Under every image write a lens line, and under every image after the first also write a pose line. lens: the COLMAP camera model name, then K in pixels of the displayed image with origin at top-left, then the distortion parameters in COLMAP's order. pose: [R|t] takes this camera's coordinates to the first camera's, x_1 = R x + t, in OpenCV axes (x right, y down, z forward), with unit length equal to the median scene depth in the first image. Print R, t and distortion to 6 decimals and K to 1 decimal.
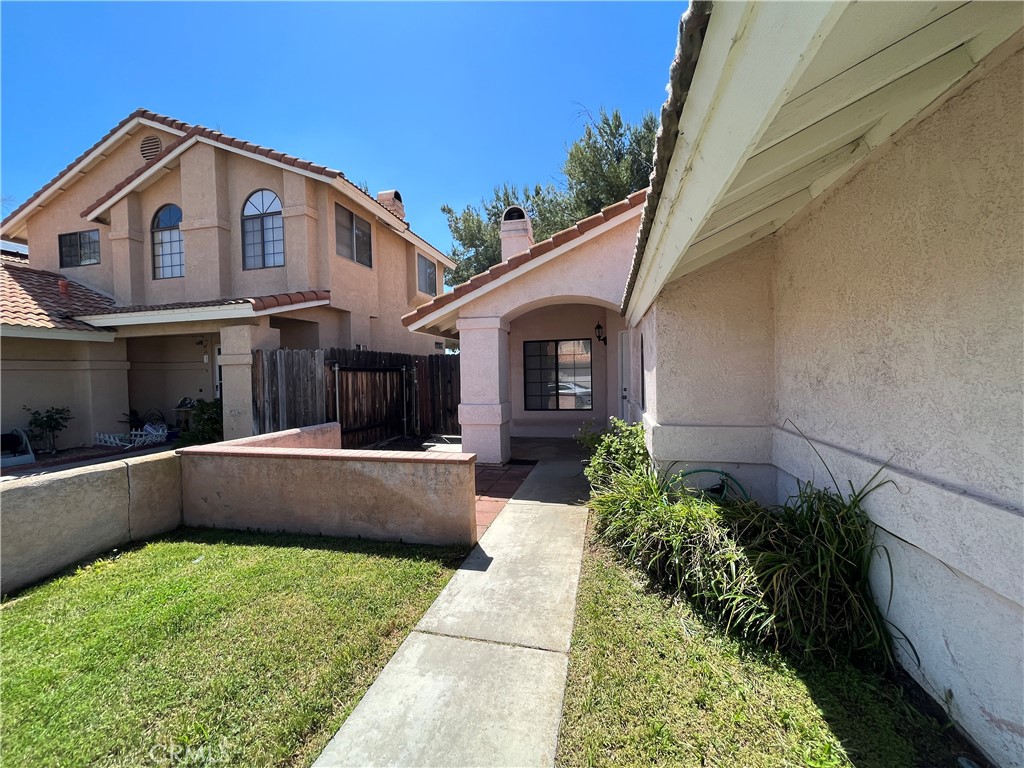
lens RADIAL K [[411.1, 0, 507.8], [0, 411.1, 385.7], [0, 0, 1]] dist [-0.000289, -0.000089]
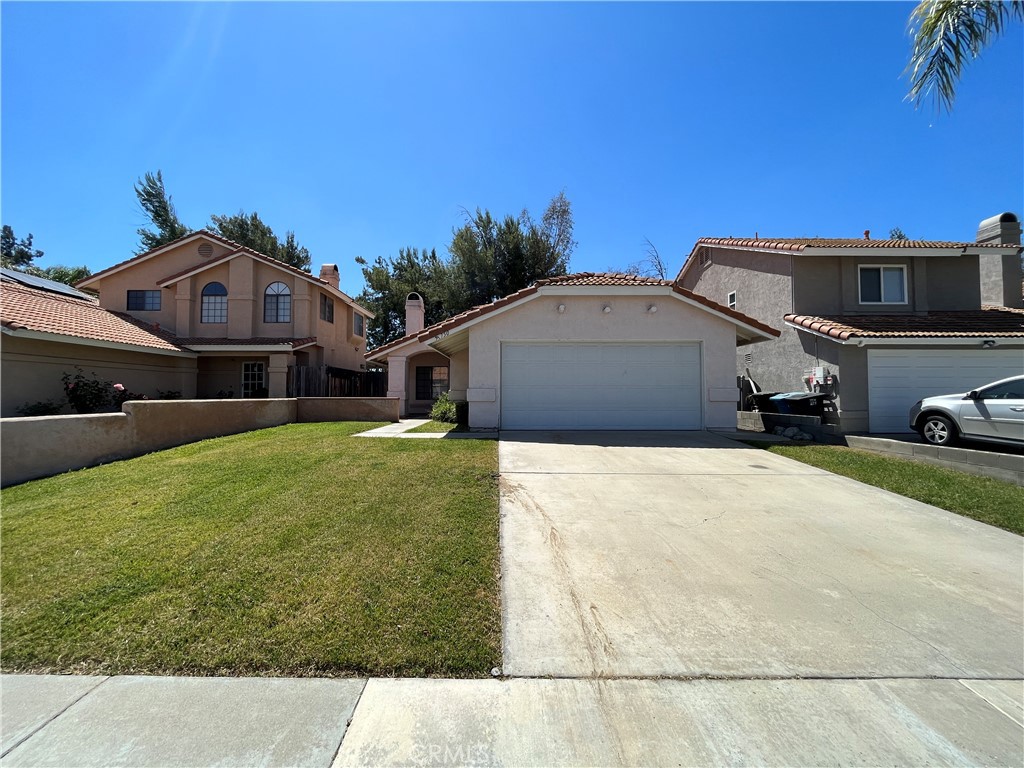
lens RADIAL K [[411.1, 0, 507.8], [0, 411.1, 385.7], [0, 0, 1]] dist [-0.000289, -0.000089]
pose [[0.969666, 0.028298, 0.242790, -0.014289], [-0.013486, 0.997957, -0.062454, 0.108415], [-0.244062, 0.057285, 0.968066, -1.078643]]
